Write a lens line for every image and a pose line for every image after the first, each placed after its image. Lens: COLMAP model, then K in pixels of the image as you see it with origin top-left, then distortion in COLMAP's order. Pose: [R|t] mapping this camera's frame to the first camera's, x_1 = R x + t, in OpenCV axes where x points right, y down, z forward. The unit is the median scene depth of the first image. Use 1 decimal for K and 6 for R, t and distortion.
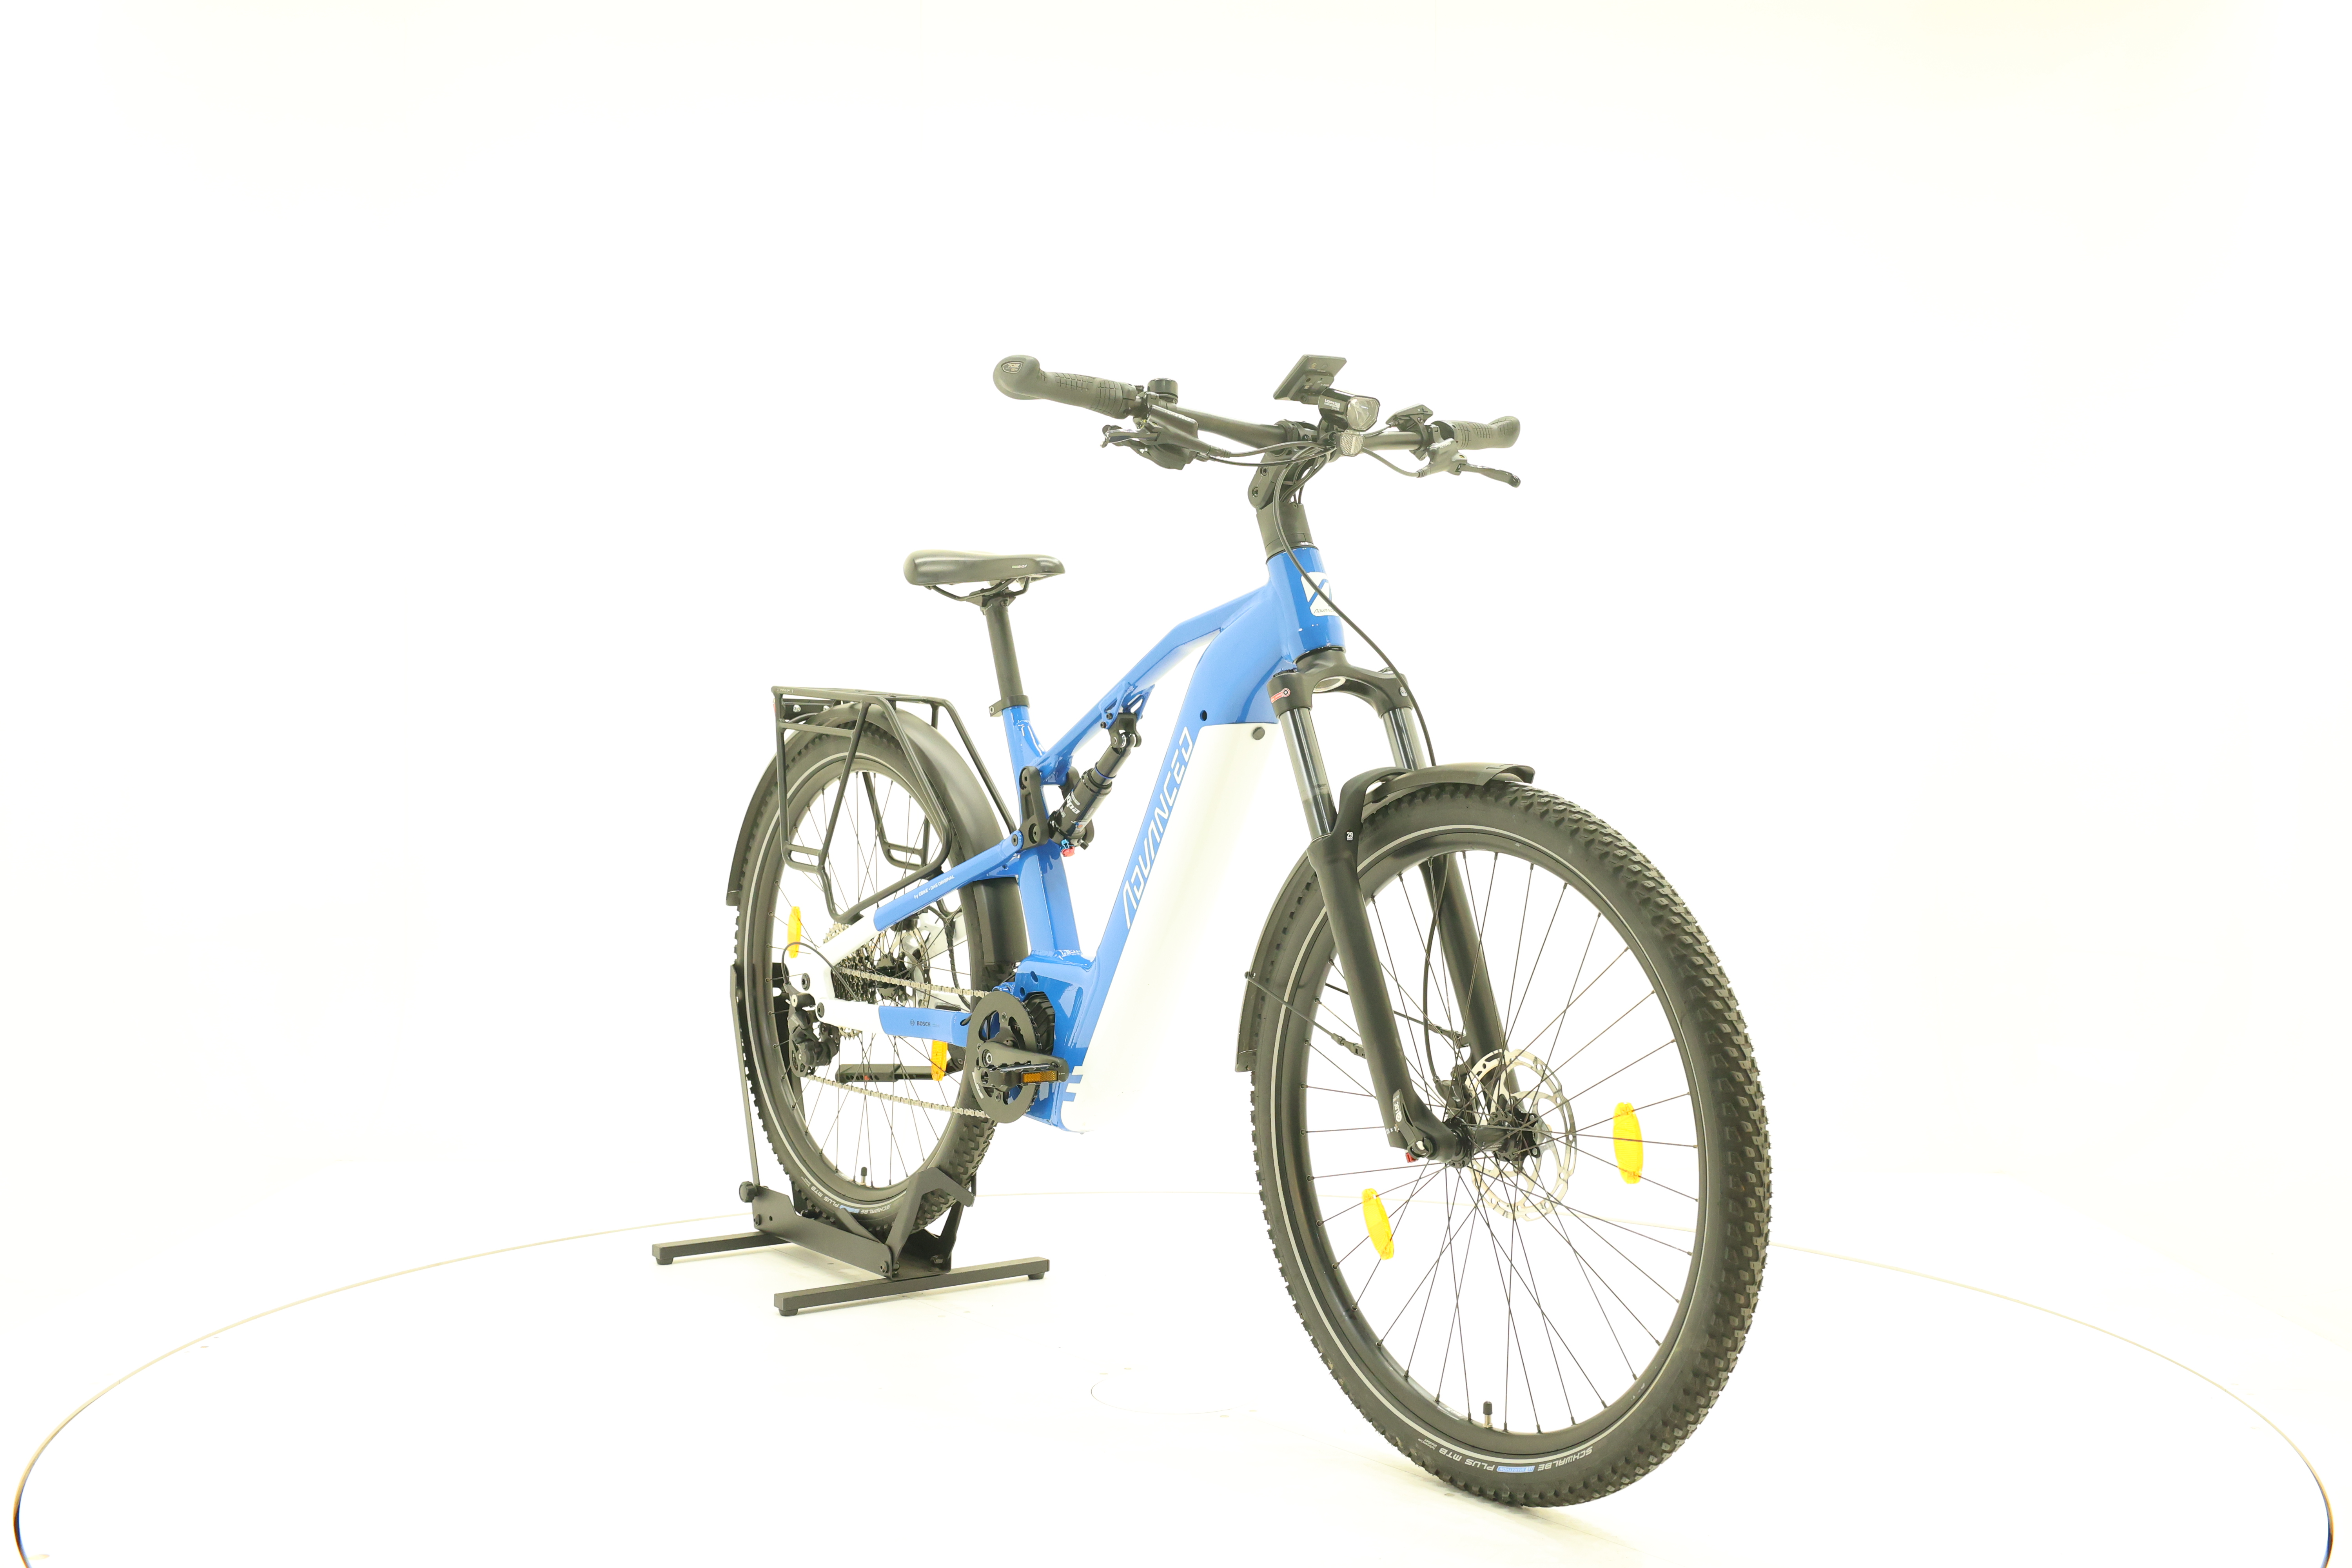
lens RADIAL K [[2500.3, 0, 1176.2], [0, 2500.3, 732.7], [0, 0, 1]] dist [-0.009342, 0.022016]
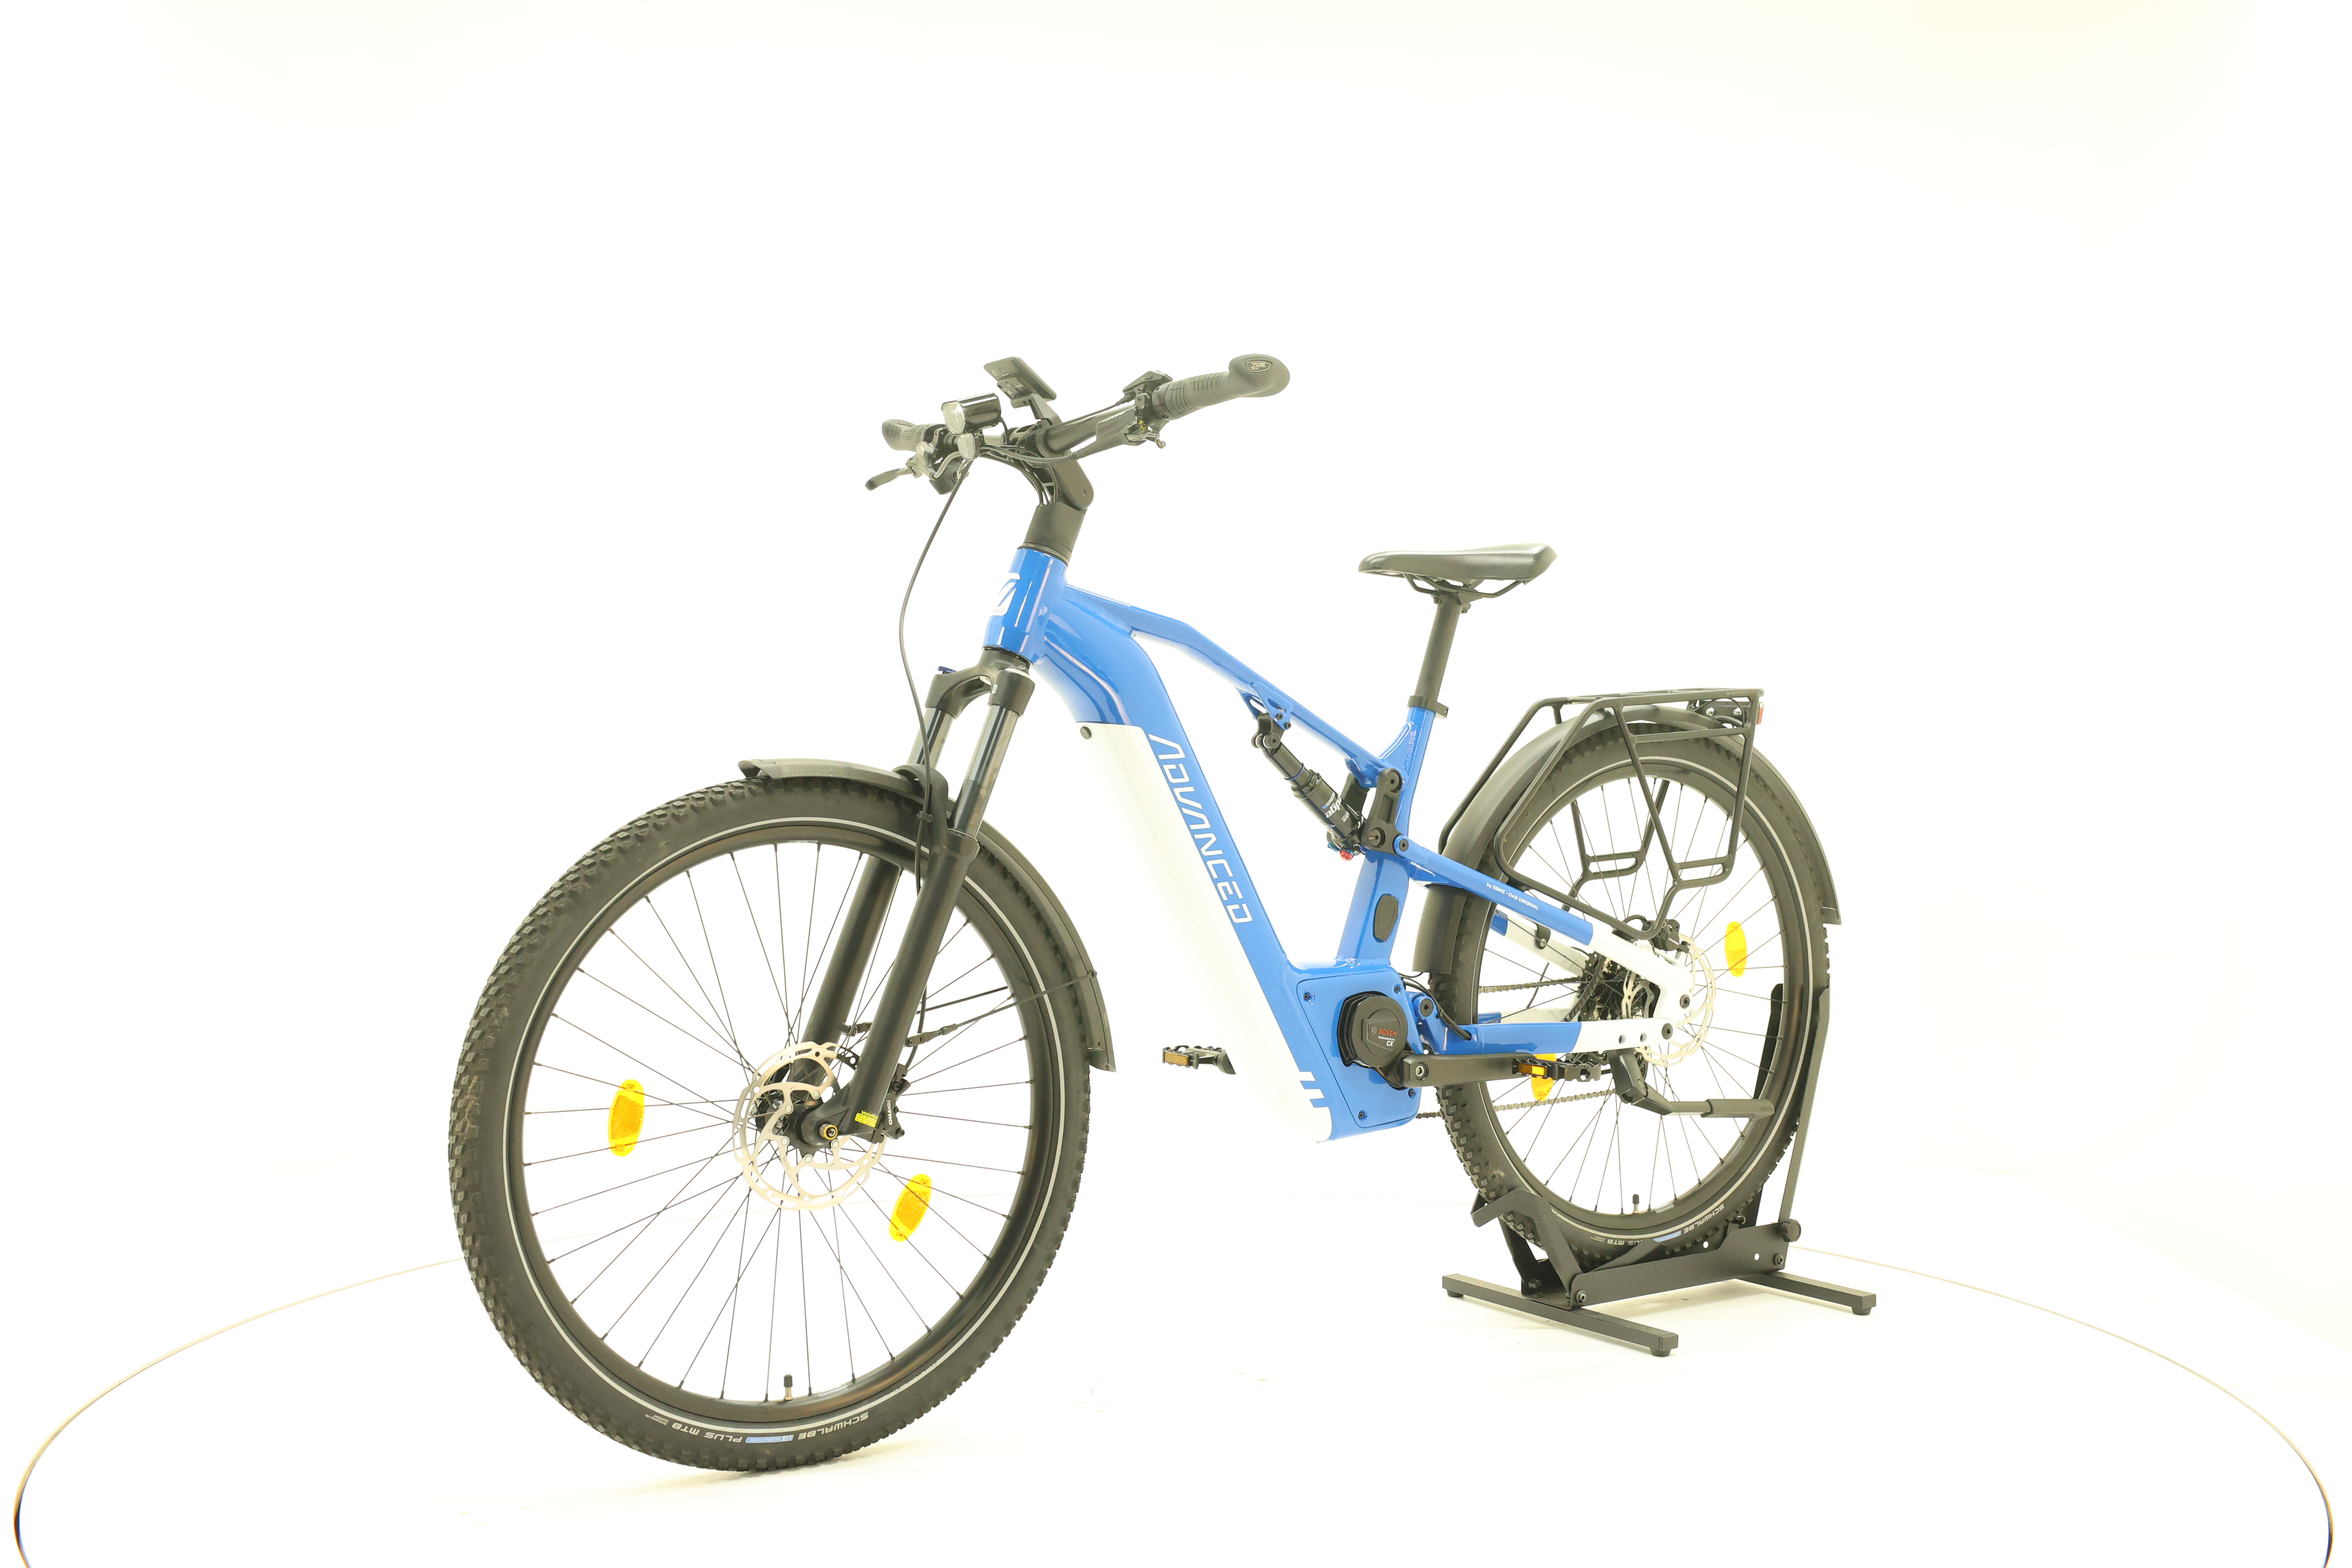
lens RADIAL K [[2500.3, 0, 1176.2], [0, 2500.3, 732.7], [0, 0, 1]] dist [-0.009342, 0.022016]
pose [[-0.031448, -0.004330, -0.999496, 1.025403], [-0.005187, 0.999978, -0.004168, 0.004273], [0.999492, 0.005053, -0.031470, 1.056480]]
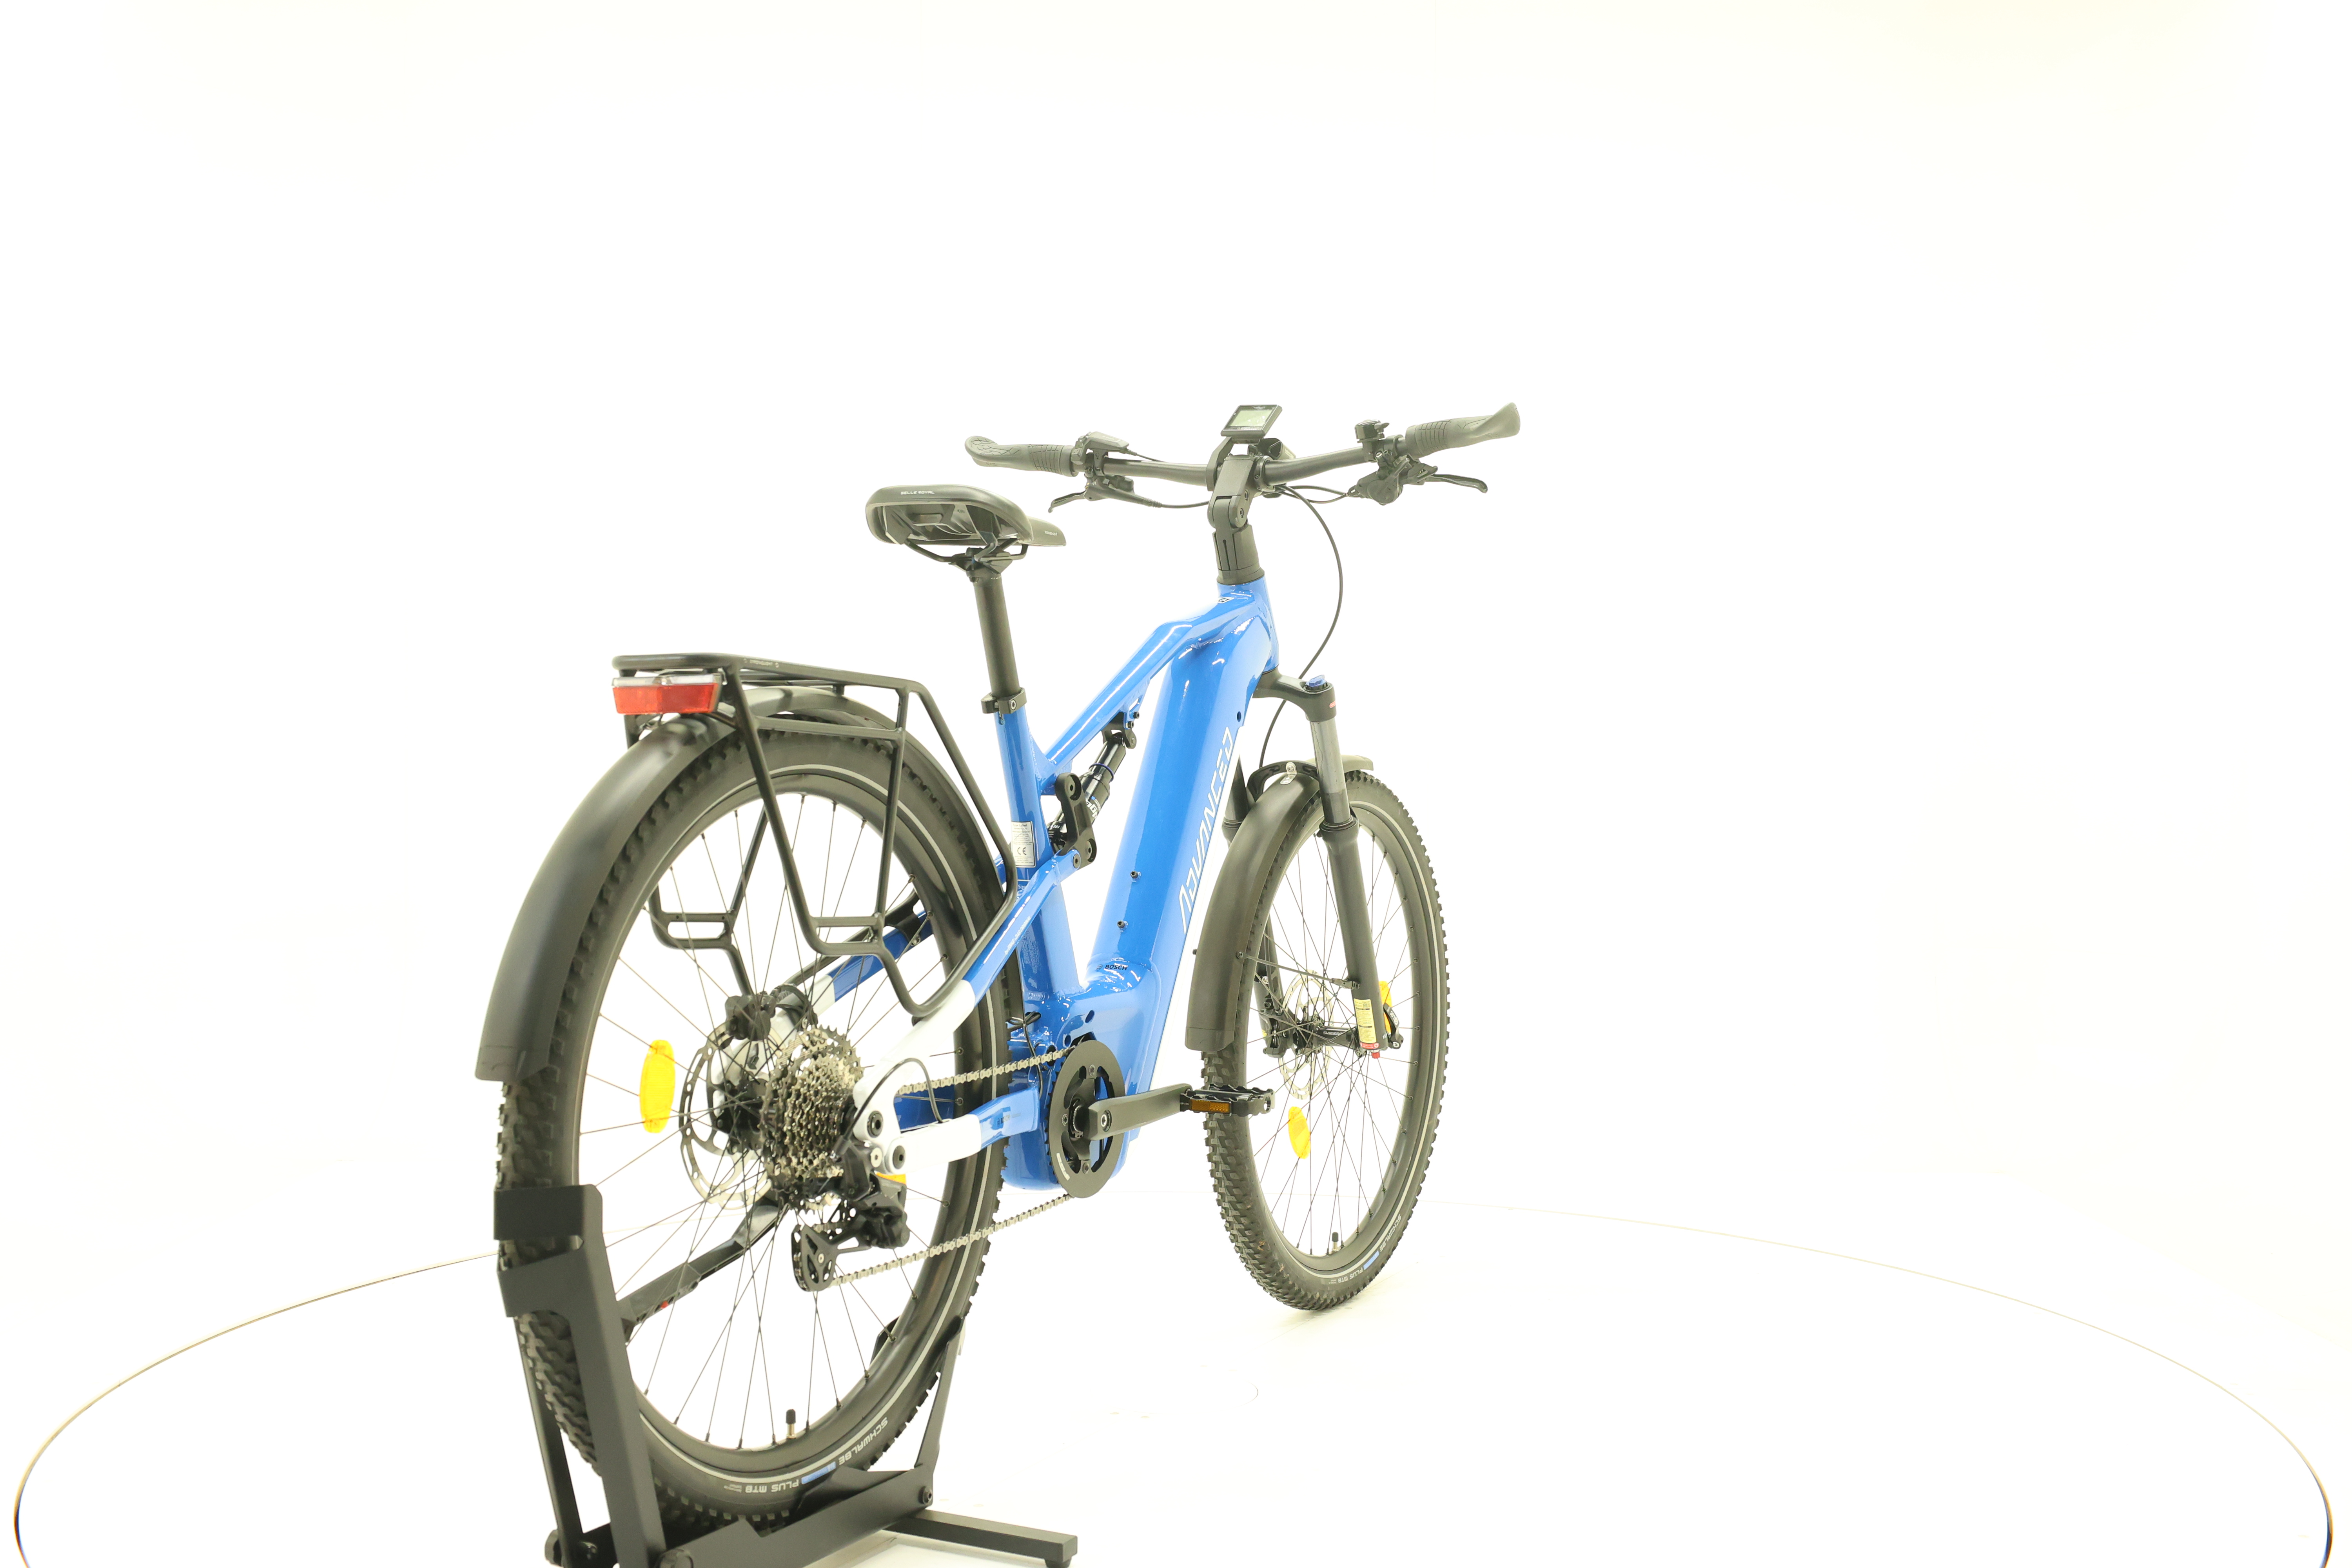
lens RADIAL K [[2500.3, 0, 1176.2], [0, 2500.3, 732.7], [0, 0, 1]] dist [-0.009342, 0.022016]
pose [[-0.439168, -0.005223, 0.898390, -0.920615], [-0.004009, 0.999985, 0.003854, -0.003985], [-0.898396, -0.001909, -0.439182, 1.475617]]
